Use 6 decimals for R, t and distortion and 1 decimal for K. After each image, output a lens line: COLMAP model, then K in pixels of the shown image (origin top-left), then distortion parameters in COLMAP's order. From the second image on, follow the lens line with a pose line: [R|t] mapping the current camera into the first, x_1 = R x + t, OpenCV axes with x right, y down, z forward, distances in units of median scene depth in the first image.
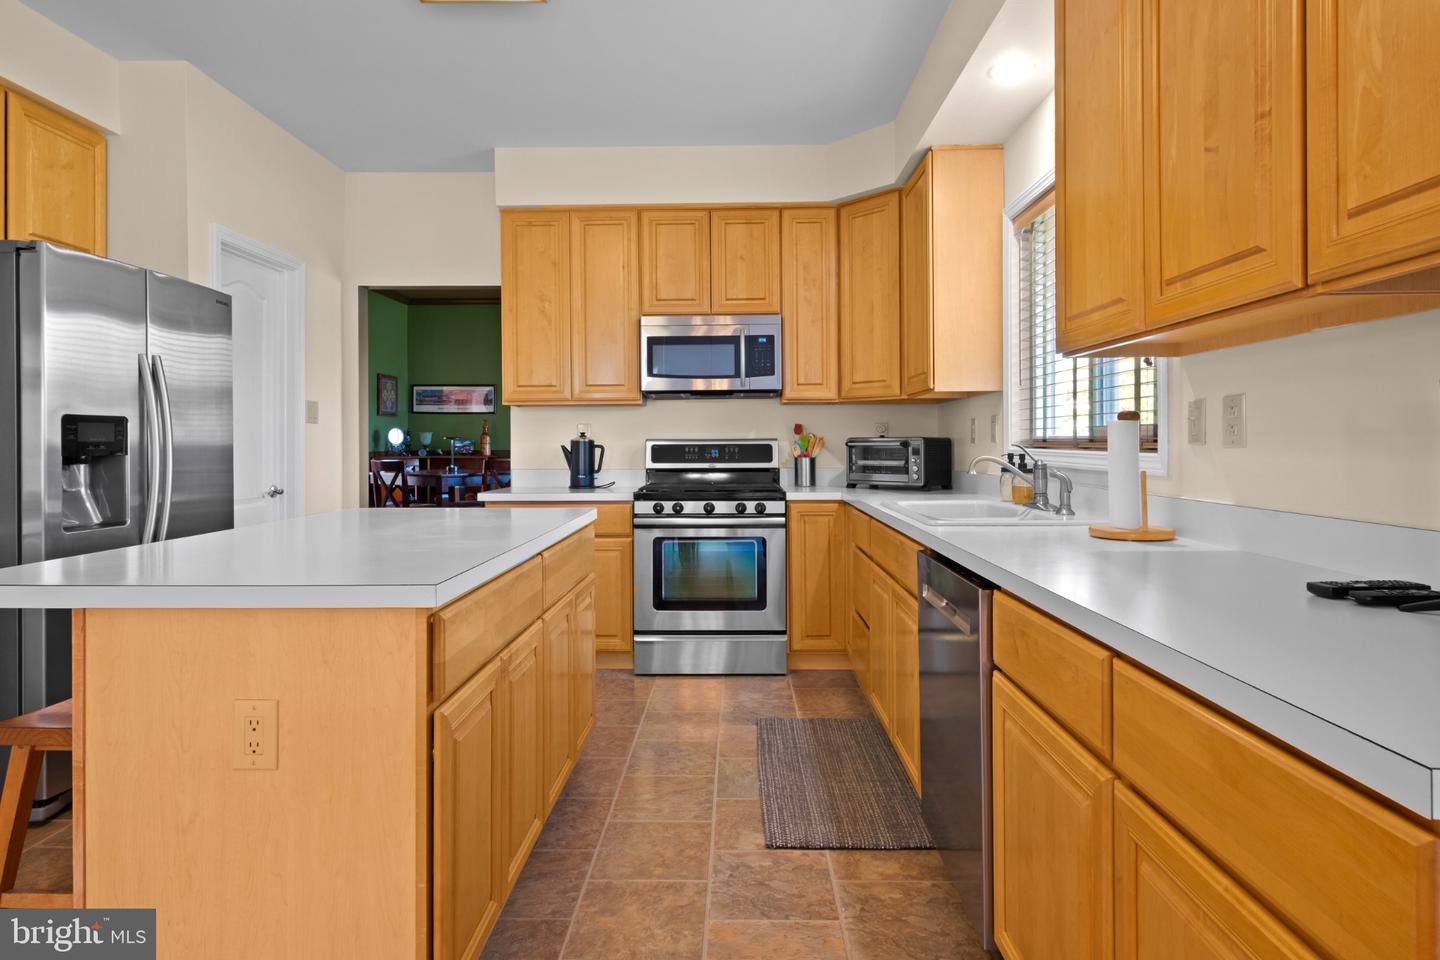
lens RADIAL K [[795.7, 0, 727.8], [0, 795.7, 446.1], [0, 0, 1]] dist [0.005174, -0.004024]
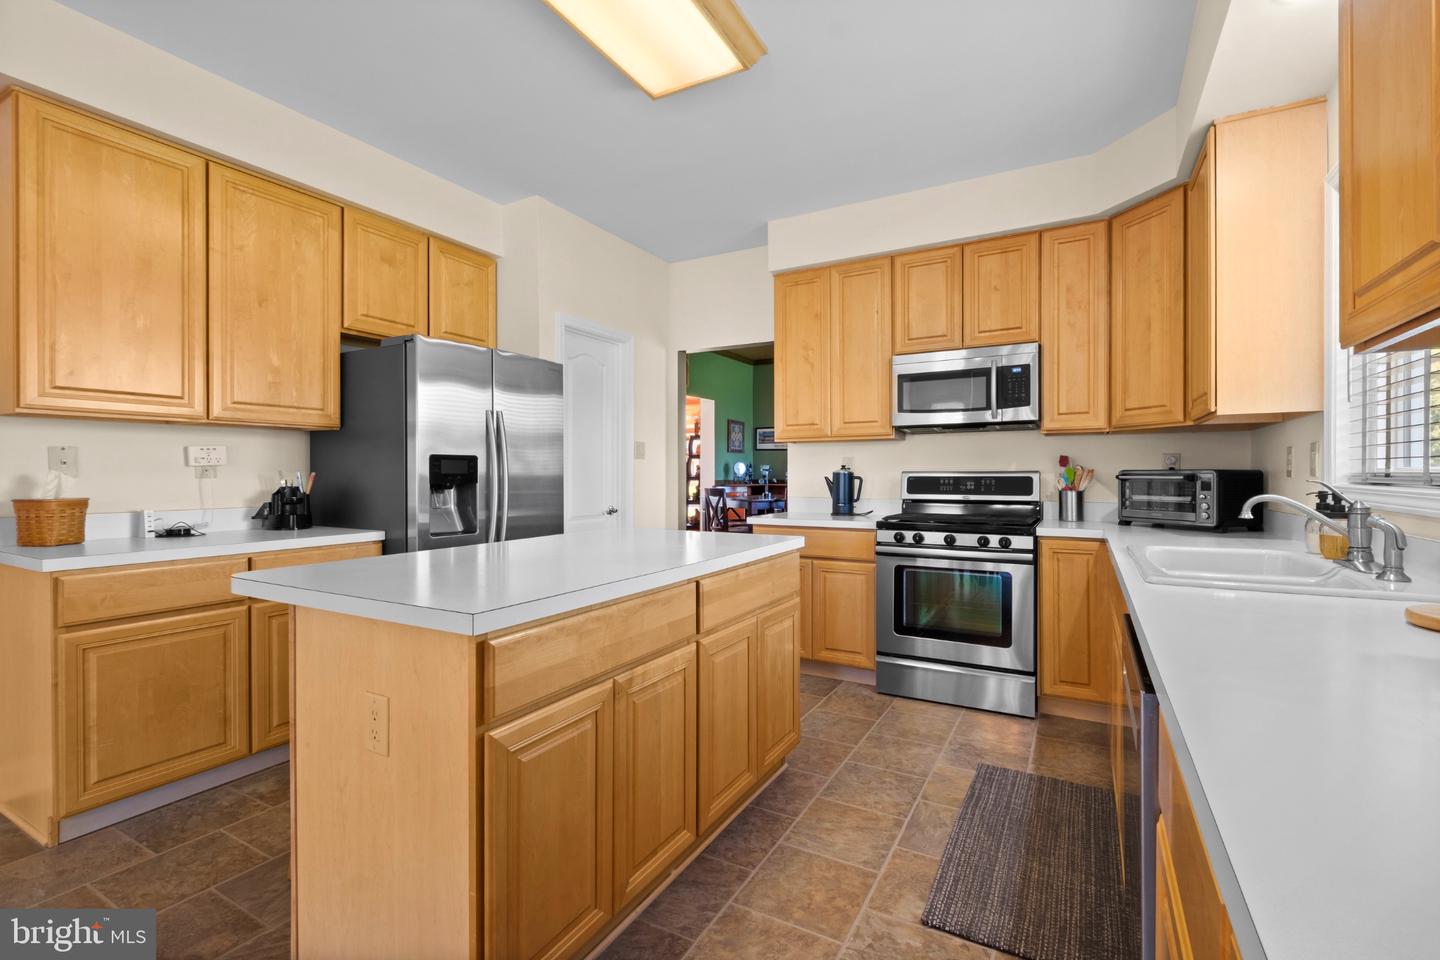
lens RADIAL K [[647.5, 0, 725.1], [0, 647.5, 478.9], [0, 0, 1]] dist [0.004207, -0.004453]
pose [[0.880998, 0.006640, -0.473074, 0.114237], [-0.004010, 0.999970, 0.006568, -0.003711], [0.473103, -0.003889, 0.880998, 0.142718]]
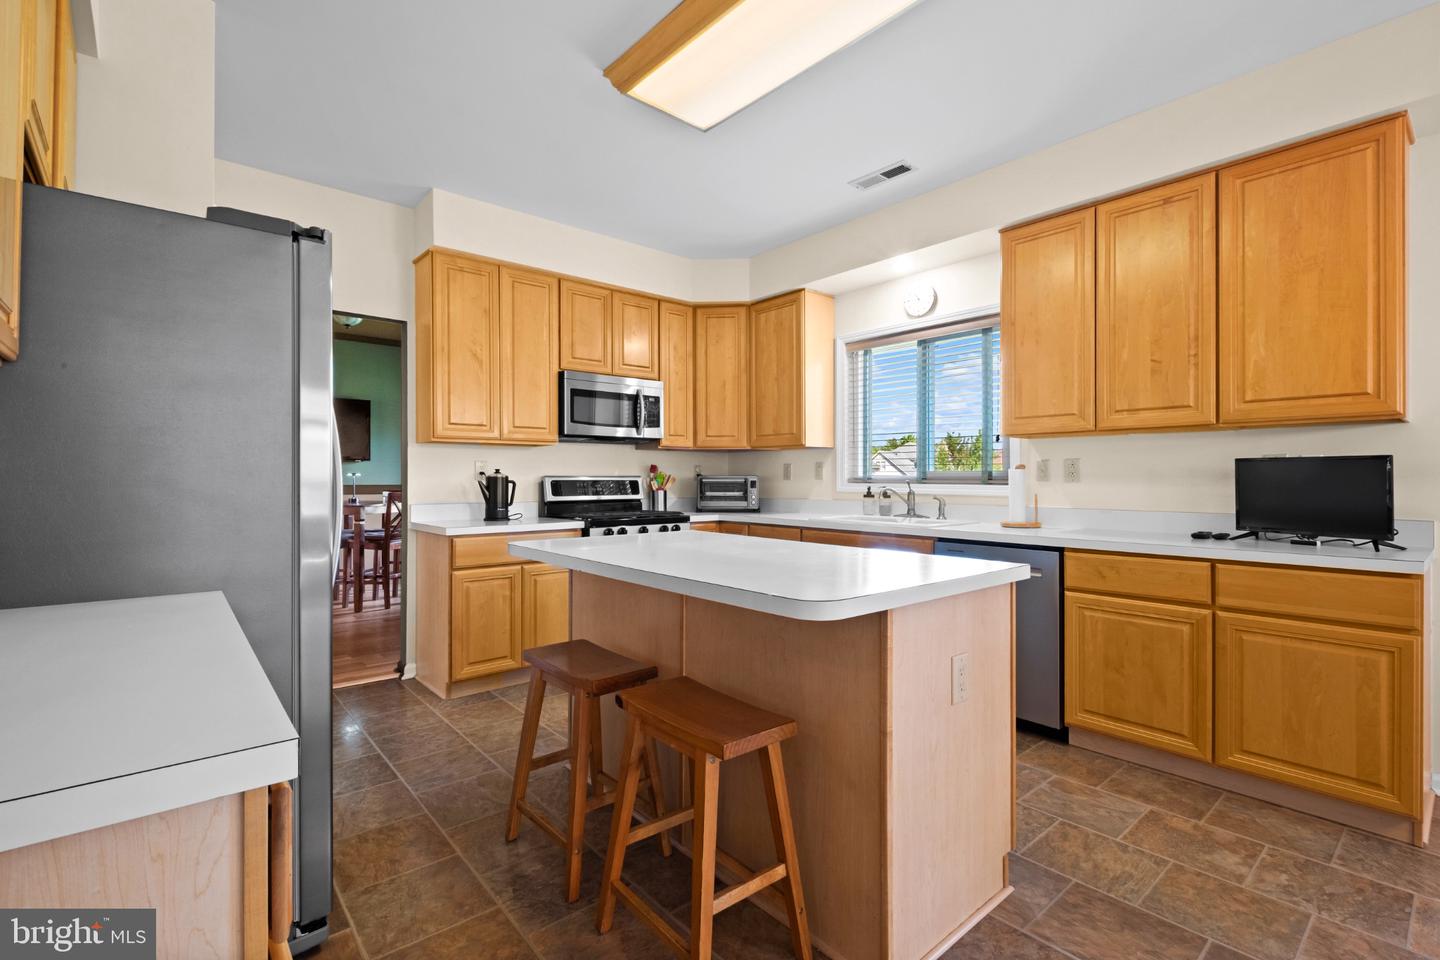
lens RADIAL K [[647.5, 0, 727.6], [0, 647.5, 481.5], [0, 0, 1]] dist [0.004207, -0.004453]
pose [[0.746101, 0.000813, 0.665833, -0.616550], [-0.001400, 0.999999, 0.000348, -0.000745], [-0.665832, -0.001192, 0.746101, 0.141723]]
